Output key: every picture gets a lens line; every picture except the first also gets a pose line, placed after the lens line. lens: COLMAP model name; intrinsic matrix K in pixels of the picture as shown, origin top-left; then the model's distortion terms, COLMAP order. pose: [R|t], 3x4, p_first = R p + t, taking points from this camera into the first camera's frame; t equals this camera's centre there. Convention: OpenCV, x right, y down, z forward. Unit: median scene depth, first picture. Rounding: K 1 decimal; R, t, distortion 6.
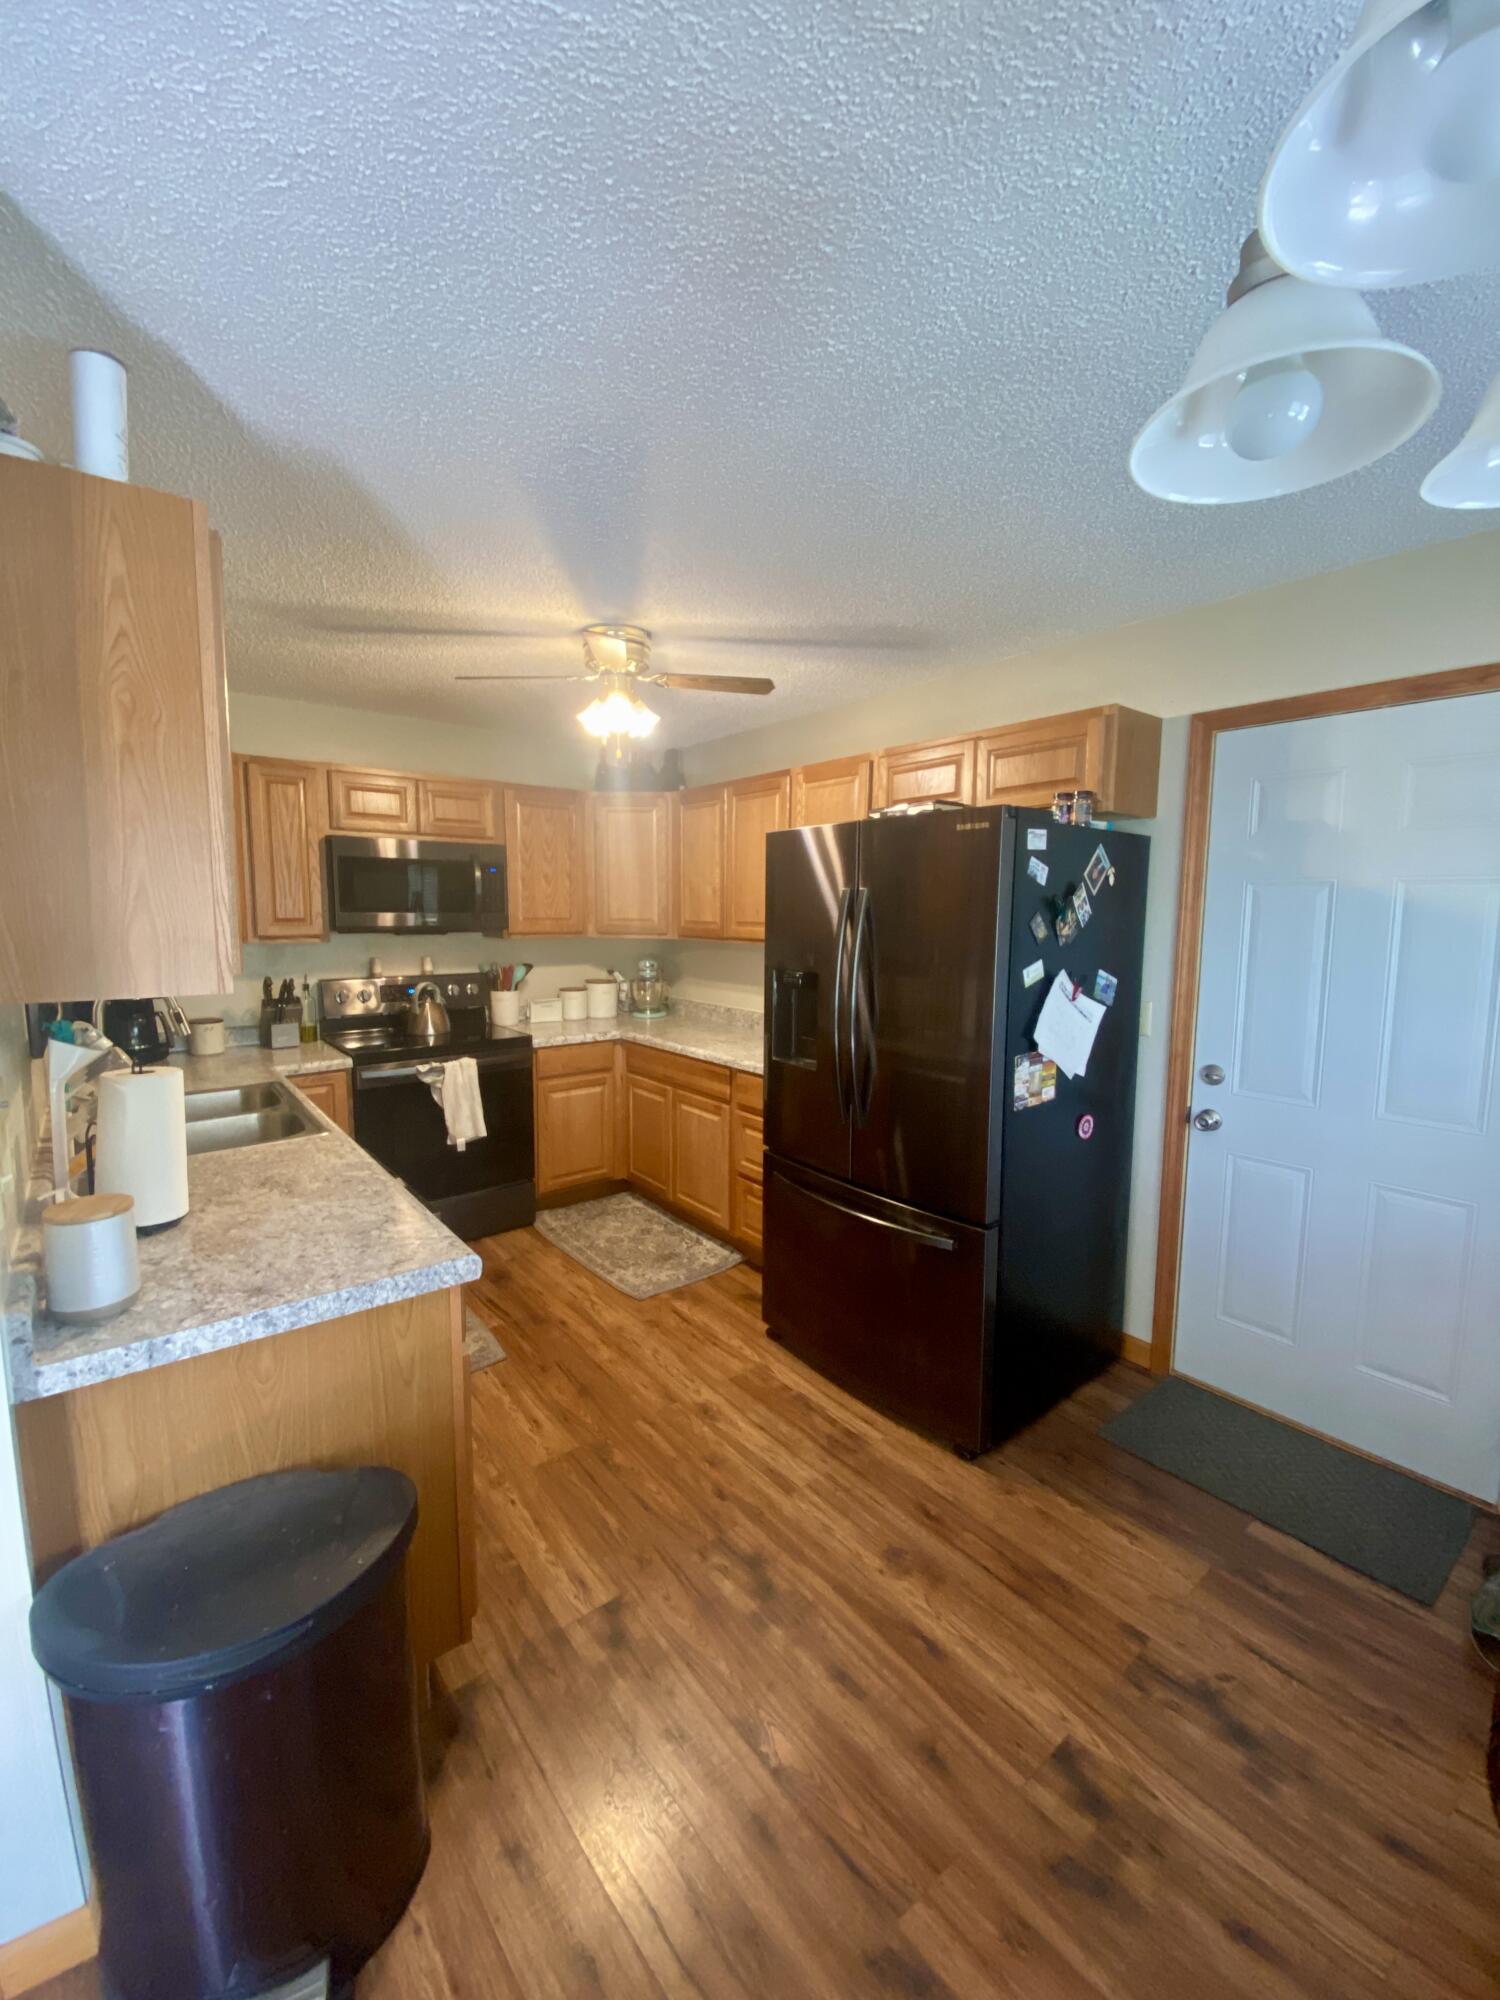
lens RADIAL K [[818.3, 0, 762.0], [0, 818.3, 980.8], [0, 0, 1]] dist [0.002810, -0.011571]
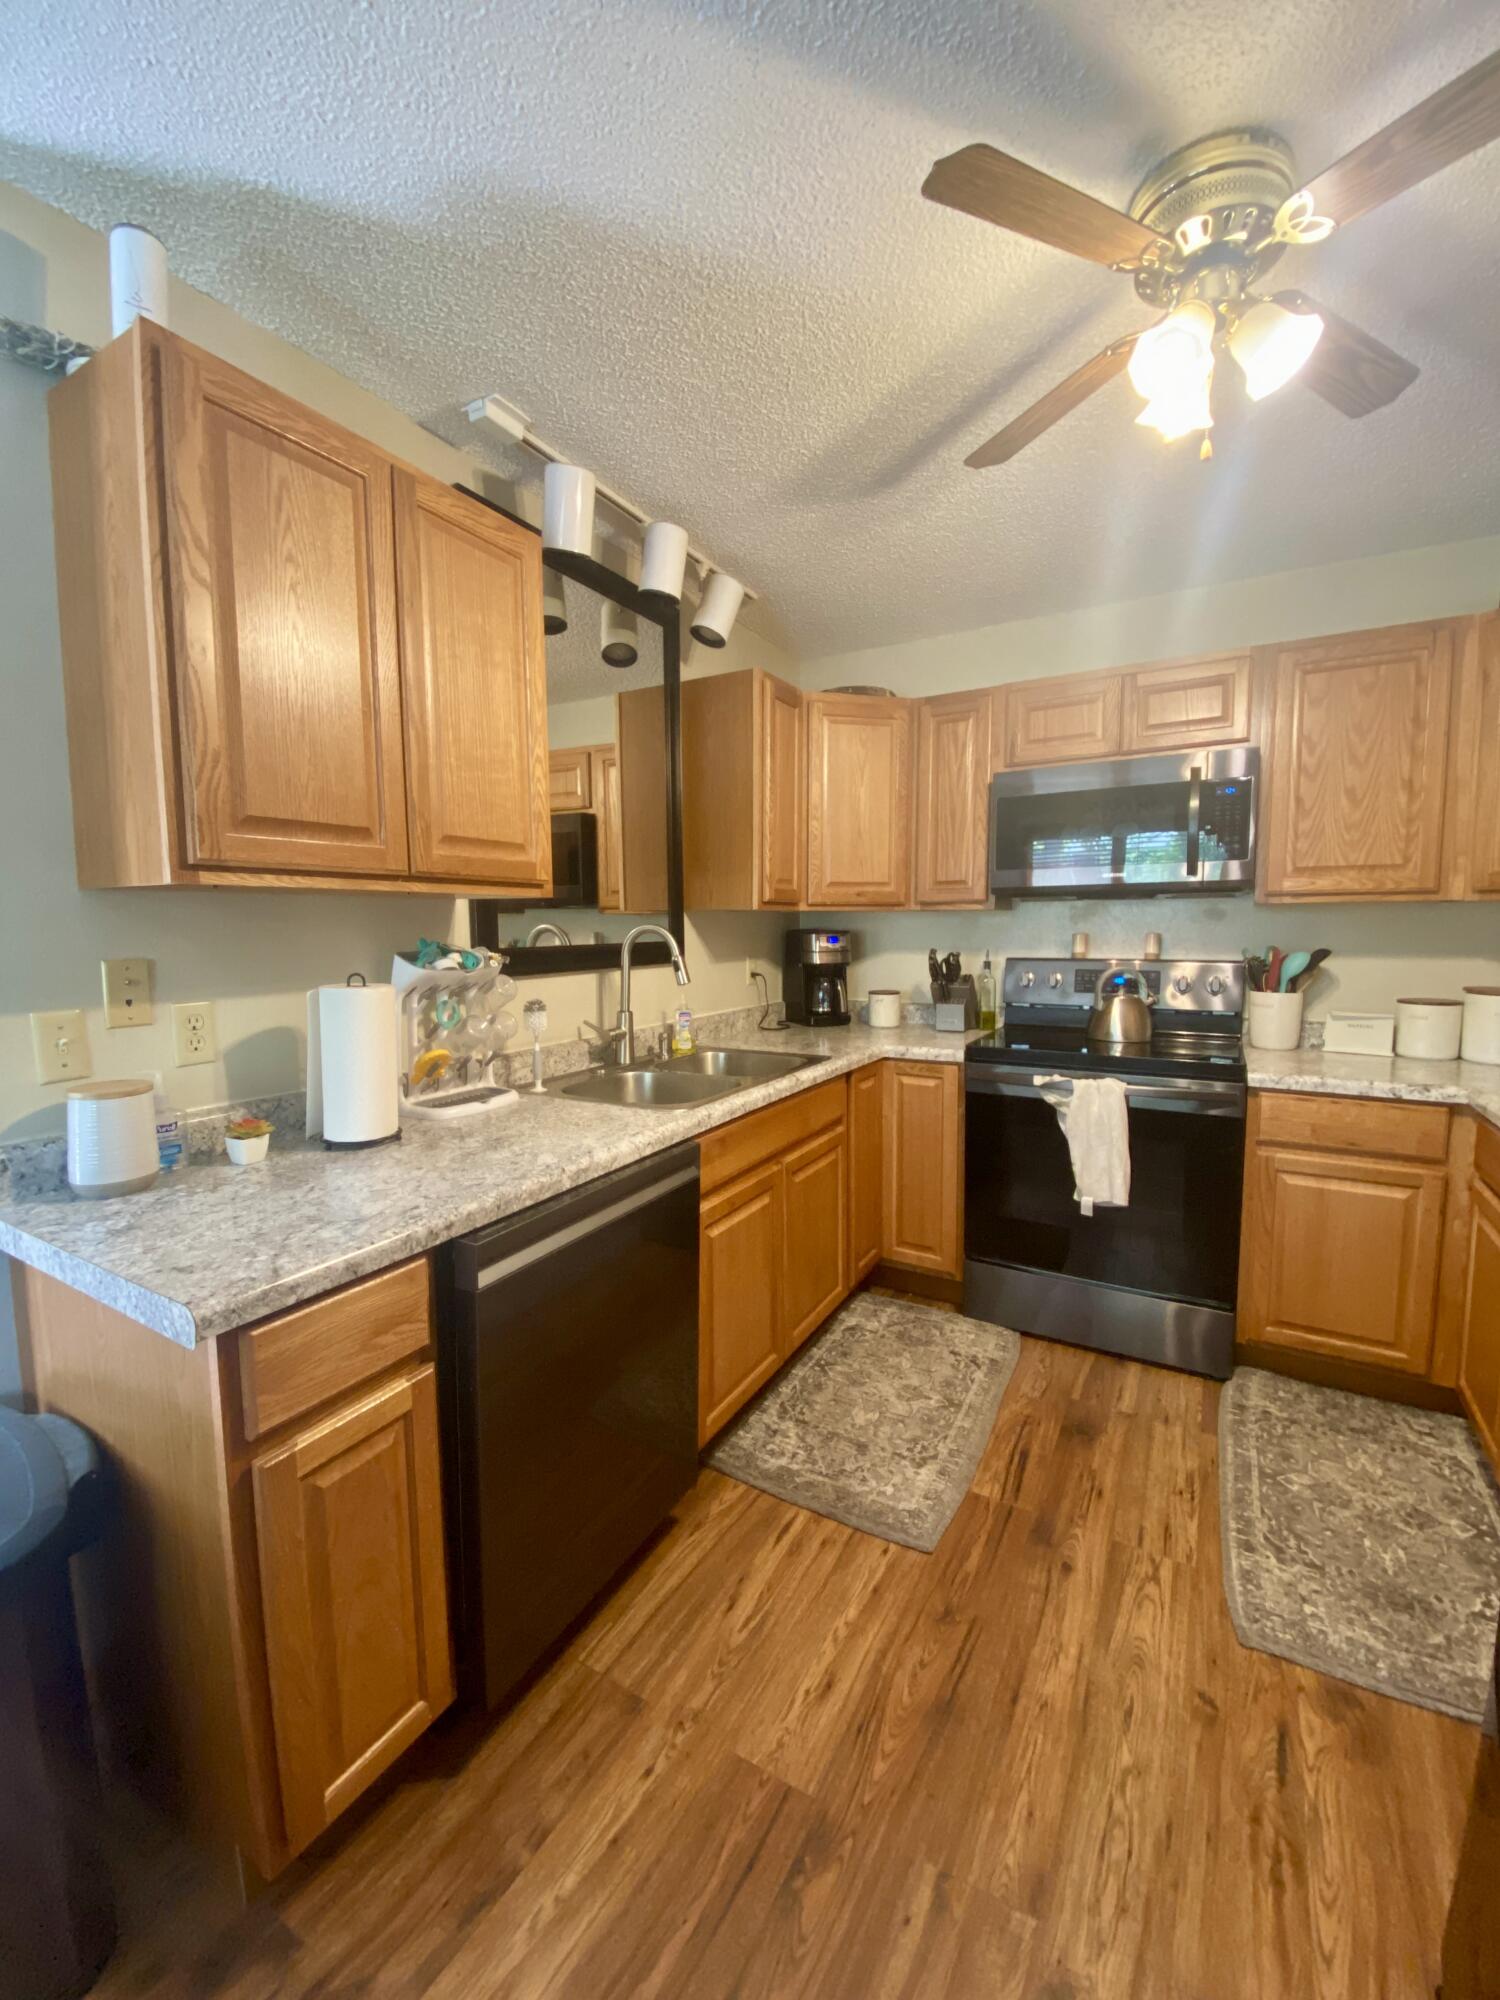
lens RADIAL K [[818.3, 0, 735.7], [0, 818.3, 993.0], [0, 0, 1]] dist [0.002810, -0.011571]
pose [[0.342281, 0.068202, -0.937119, 0.189002], [-0.074730, 0.996179, 0.045205, 0.024127], [0.936621, 0.054558, 0.346070, 0.638730]]
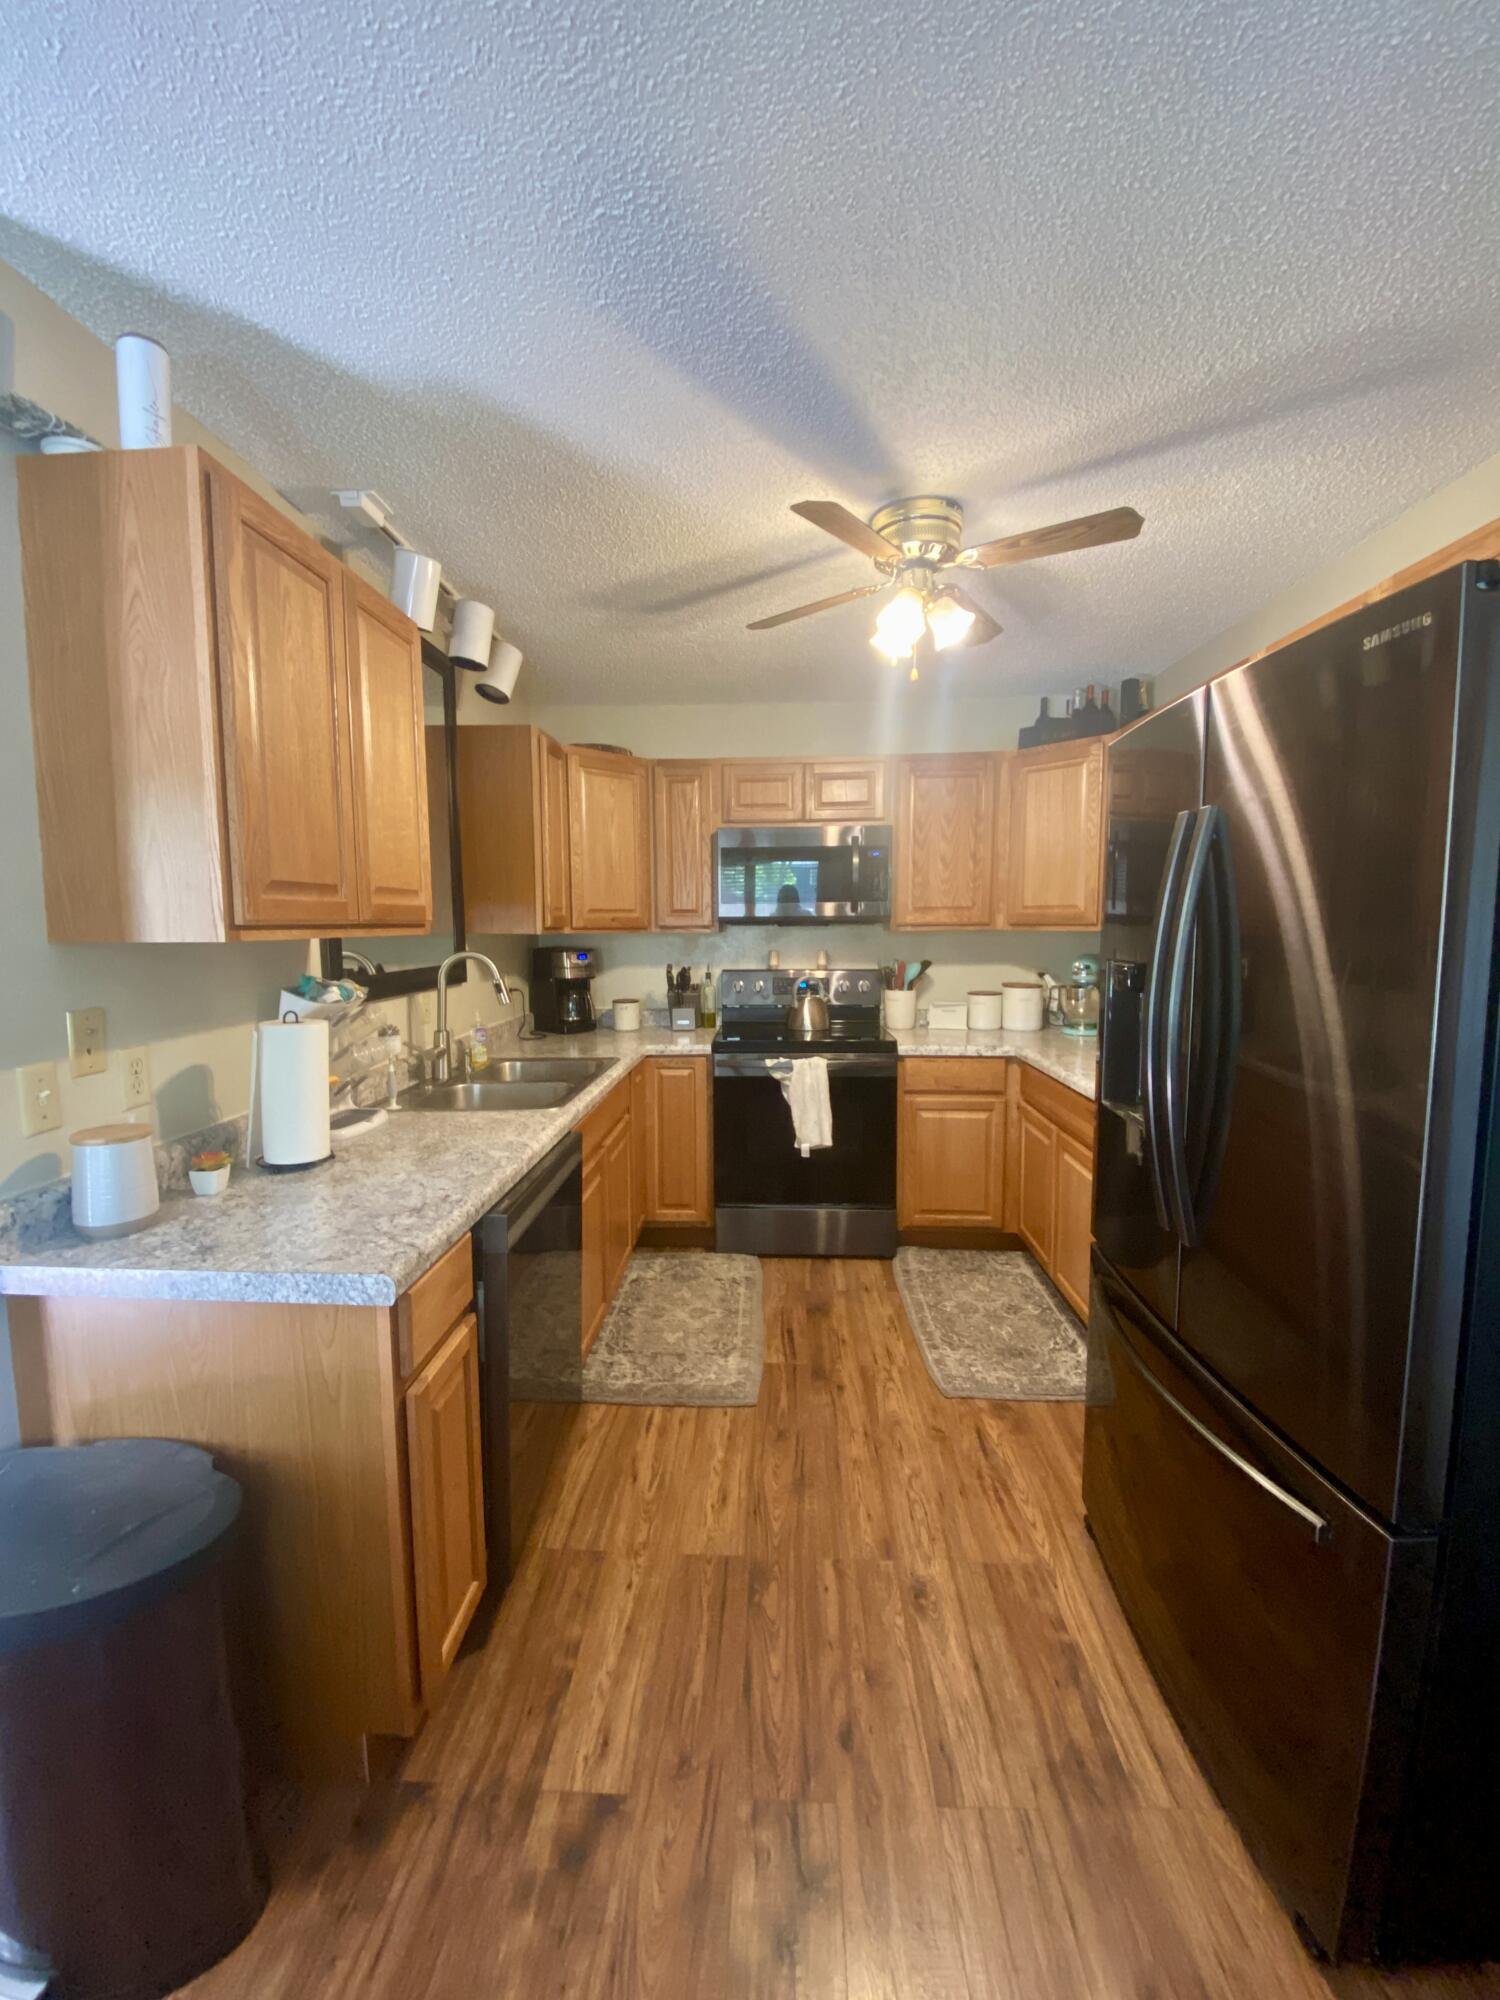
lens RADIAL K [[818.3, 0, 740.0], [0, 818.3, 987.7], [0, 0, 1]] dist [0.002810, -0.011571]
pose [[0.739845, 0.042733, -0.671419, 0.239264], [-0.049422, 0.998736, 0.009107, 0.015729], [0.670959, 0.026445, 0.741022, 0.347087]]
